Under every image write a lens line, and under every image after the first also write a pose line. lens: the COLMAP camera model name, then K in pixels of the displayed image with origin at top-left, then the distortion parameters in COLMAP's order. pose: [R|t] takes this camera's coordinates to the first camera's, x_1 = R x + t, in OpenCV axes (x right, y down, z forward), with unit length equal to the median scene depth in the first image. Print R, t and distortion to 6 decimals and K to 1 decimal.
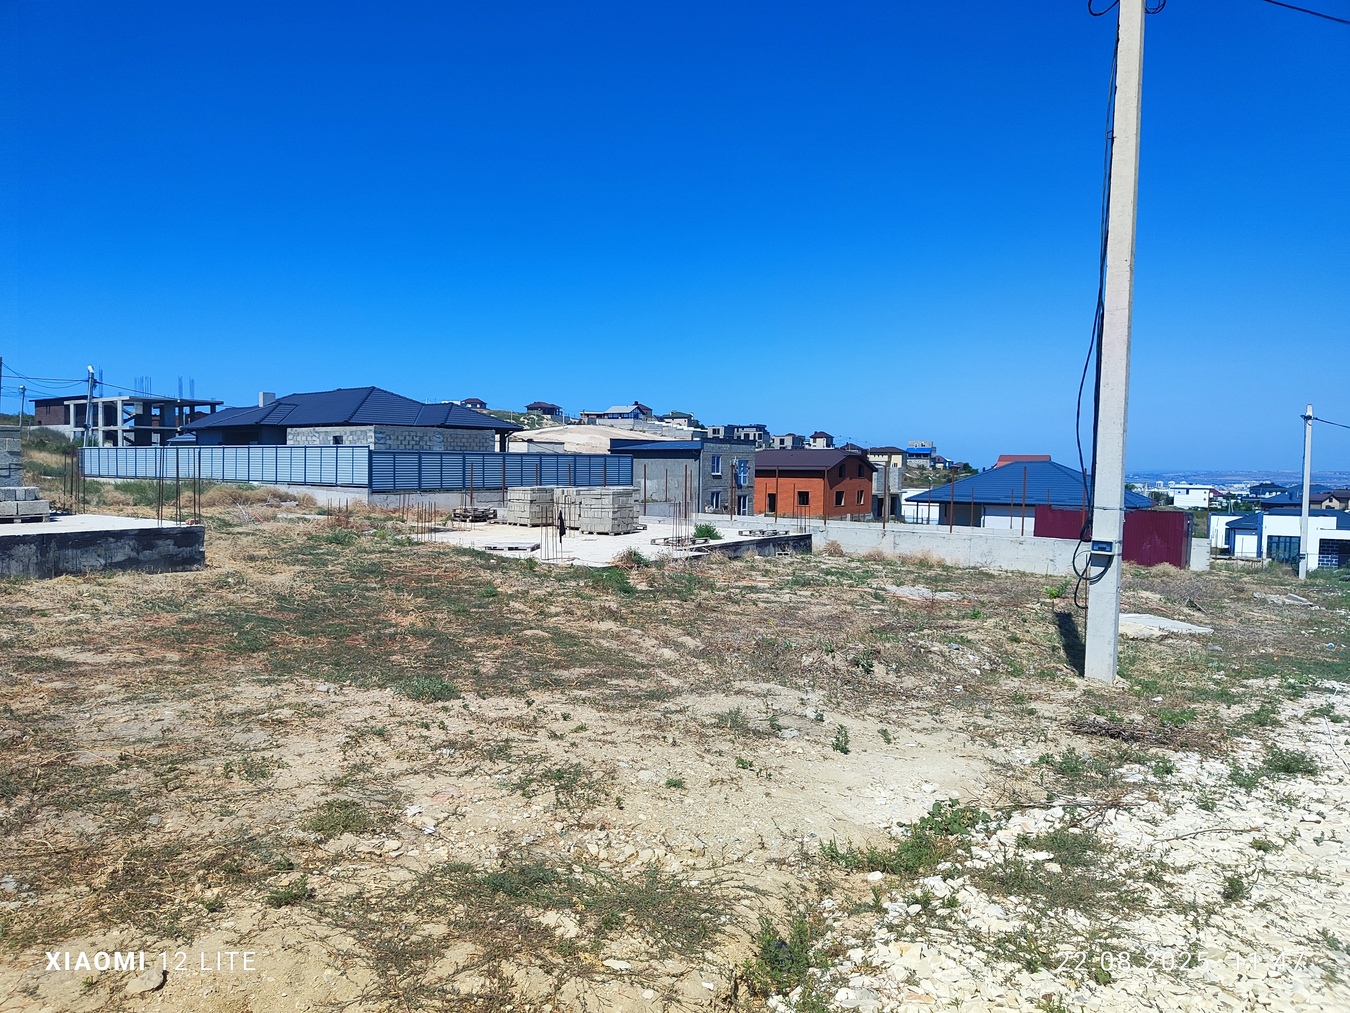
lens RADIAL K [[905.5, 0, 671.9], [0, 905.5, 502.1], [0, 0, 1]] dist [0.005079, -0.007118]
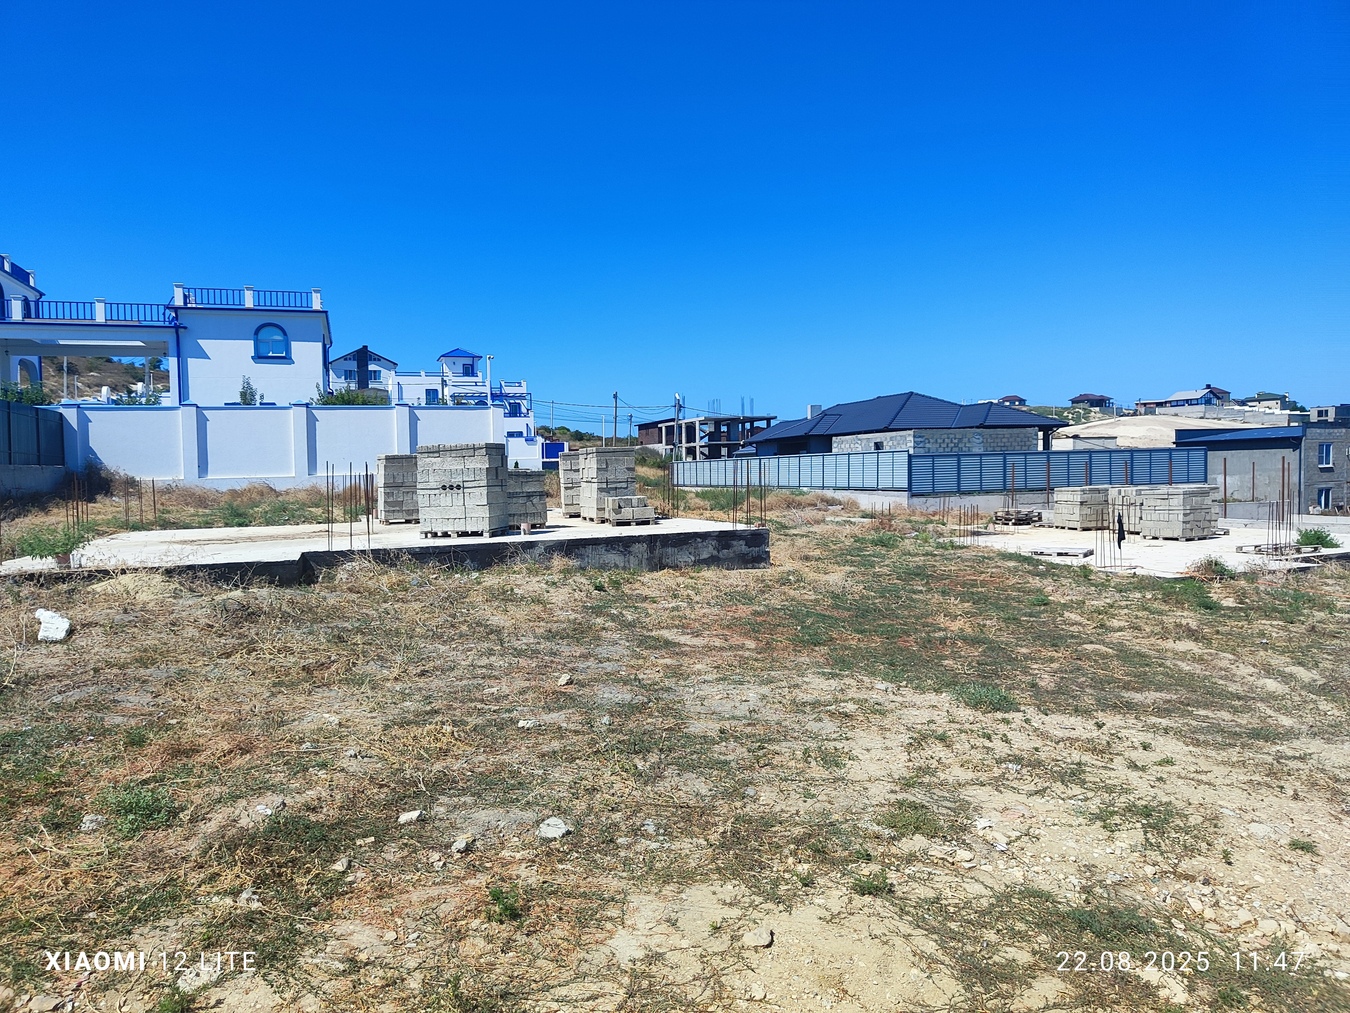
lens RADIAL K [[904.3, 0, 673.6], [0, 904.3, 505.0], [0, 0, 1]] dist [0.002800, -0.005343]
pose [[0.841770, -0.009417, -0.539754, -0.024267], [0.009916, 0.999949, -0.001981, -0.003319], [0.539745, -0.003685, 0.841820, -0.000994]]
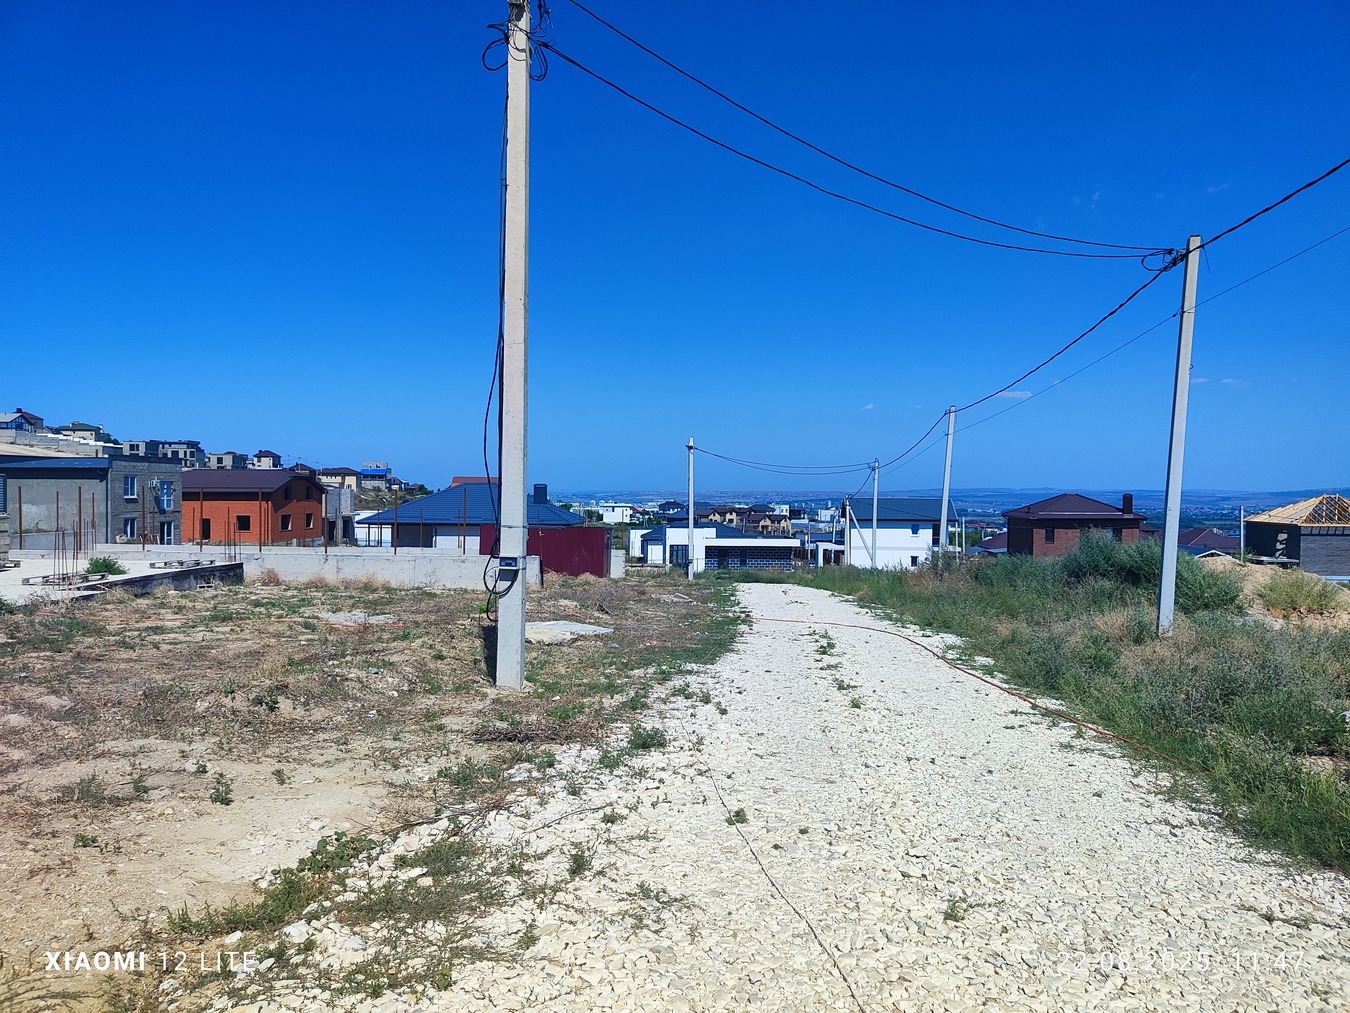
lens RADIAL K [[905.5, 0, 671.9], [0, 905.5, 502.1], [0, 0, 1]] dist [0.005079, -0.007118]
pose [[0.841280, -0.011375, 0.540480, 0.073233], [0.024038, 0.999577, -0.016379, -0.000801], [-0.540065, 0.026772, 0.841198, -0.014374]]
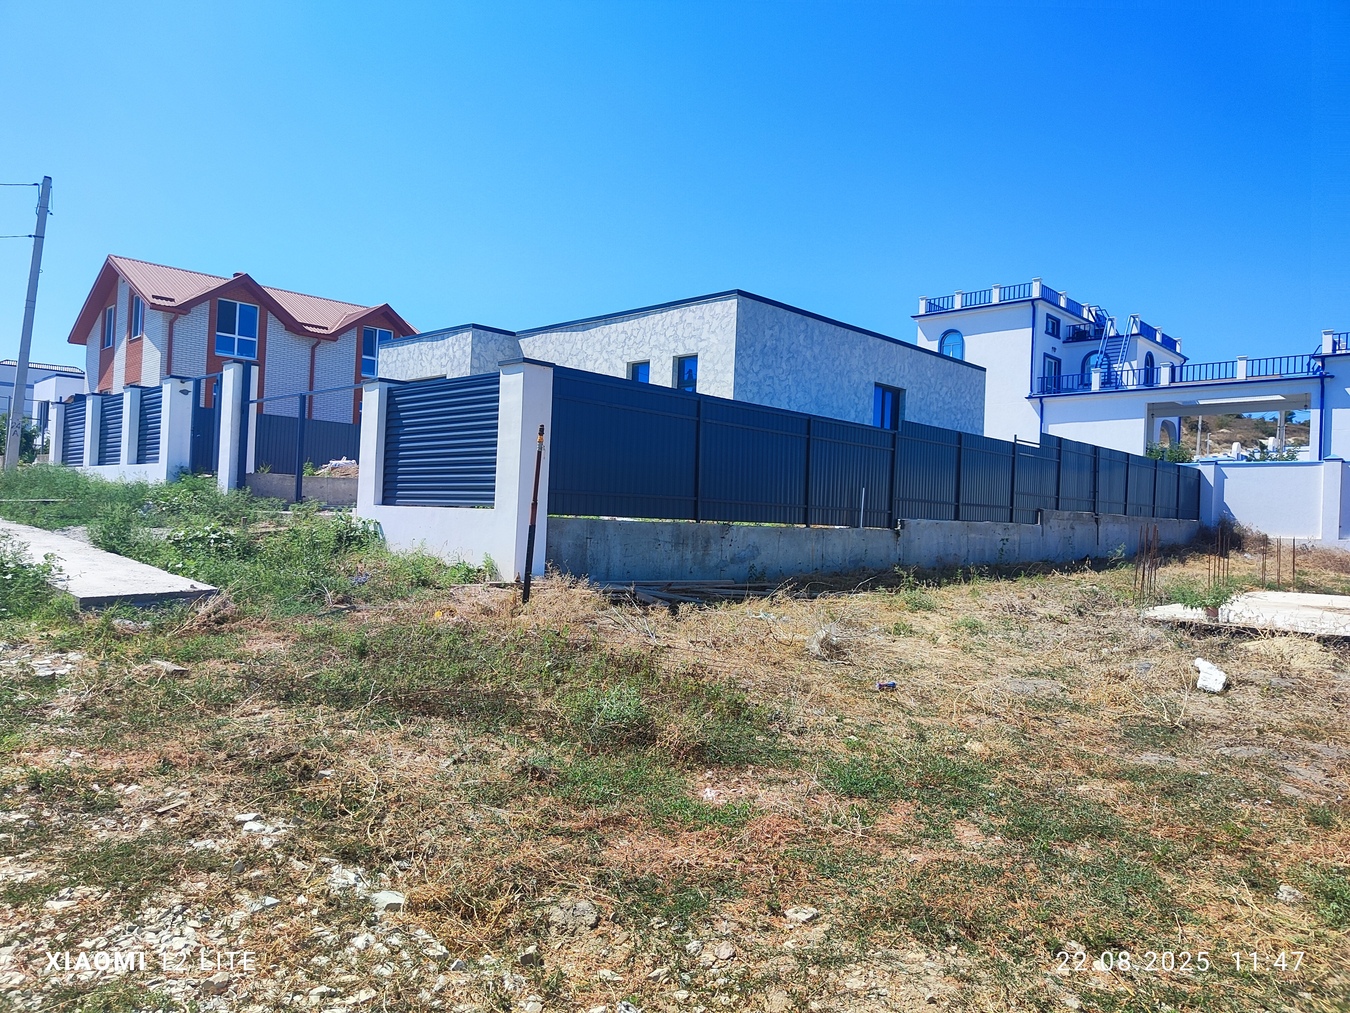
lens RADIAL K [[904.3, 0, 673.6], [0, 904.3, 505.0], [0, 0, 1]] dist [0.002800, -0.005343]
pose [[-0.094950, -0.029036, -0.995058, -0.046263], [-0.075336, 0.996918, -0.021901, -0.005713], [0.992627, 0.072884, -0.096845, -0.057309]]
